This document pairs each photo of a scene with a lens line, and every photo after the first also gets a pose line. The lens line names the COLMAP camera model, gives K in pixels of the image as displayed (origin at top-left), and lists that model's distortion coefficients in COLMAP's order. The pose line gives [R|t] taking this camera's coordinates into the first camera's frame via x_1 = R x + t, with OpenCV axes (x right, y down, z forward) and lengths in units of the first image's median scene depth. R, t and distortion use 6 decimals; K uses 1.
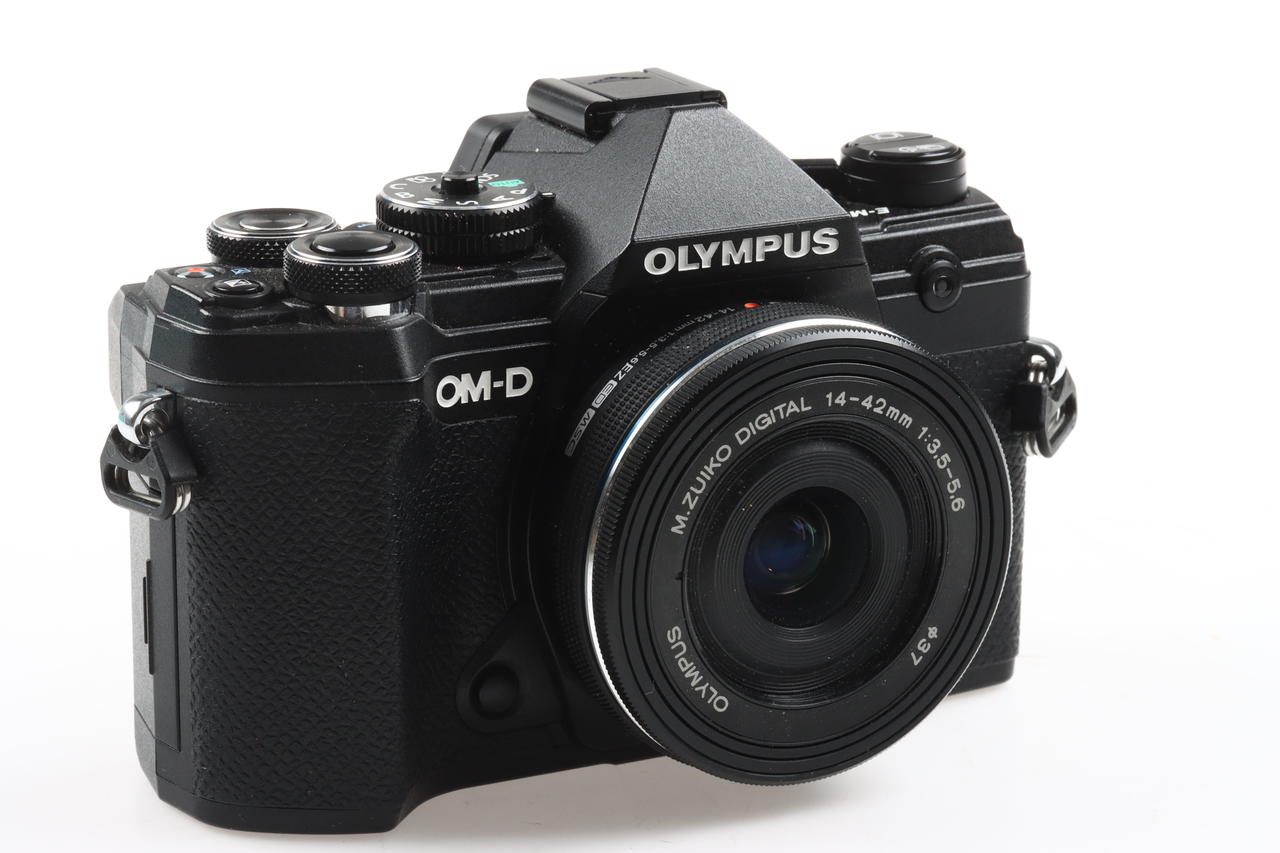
lens RADIAL K [[4062.2, 0, 640.0], [0, 4062.2, 426.5], [0, 0, 1]] dist [0.034825, -0.034025]
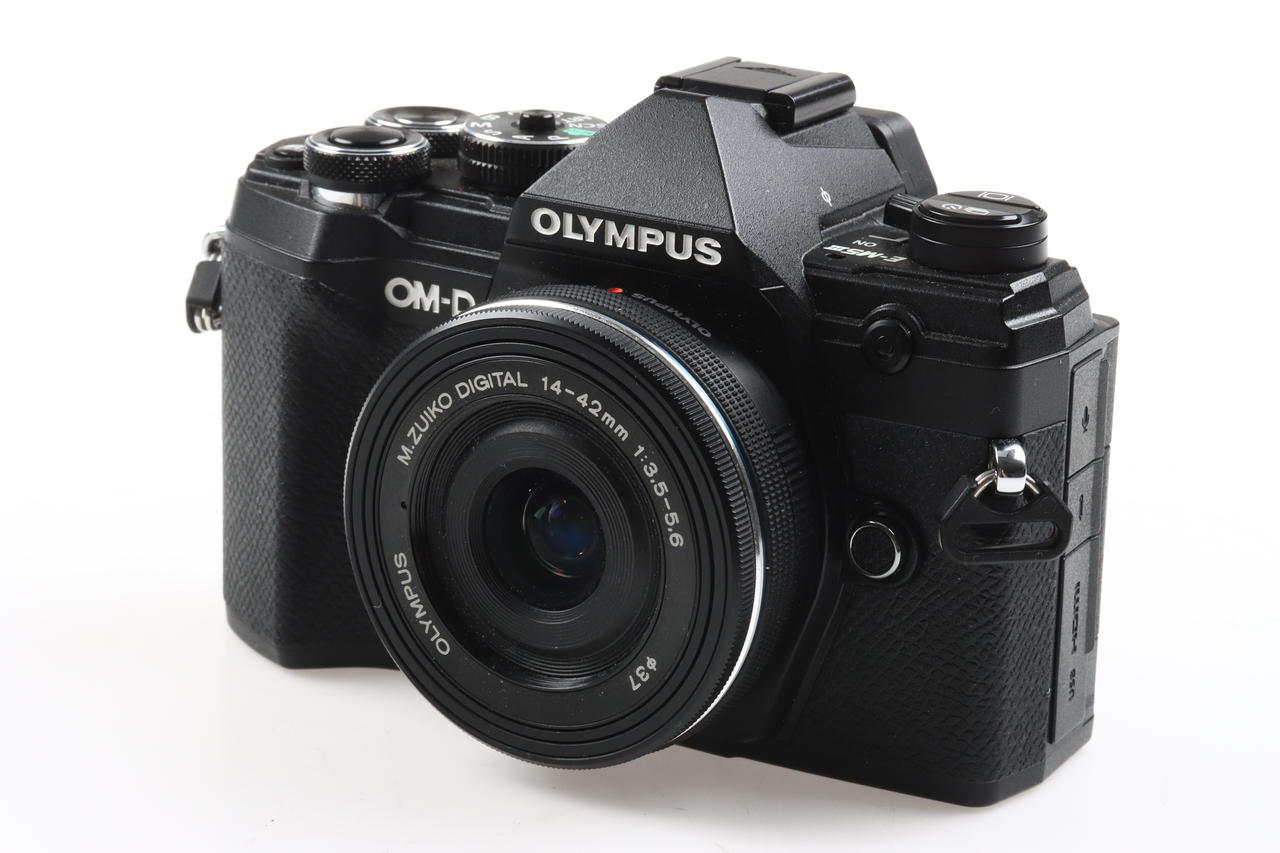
lens RADIAL K [[4062.2, 0, 640.0], [0, 4062.2, 426.5], [0, 0, 1]] dist [0.034825, -0.034025]
pose [[0.496686, 0.256833, -0.829059, 0.877207], [-0.269863, 0.953567, 0.133731, -0.134624], [0.824910, 0.157310, 0.542933, 0.475117]]
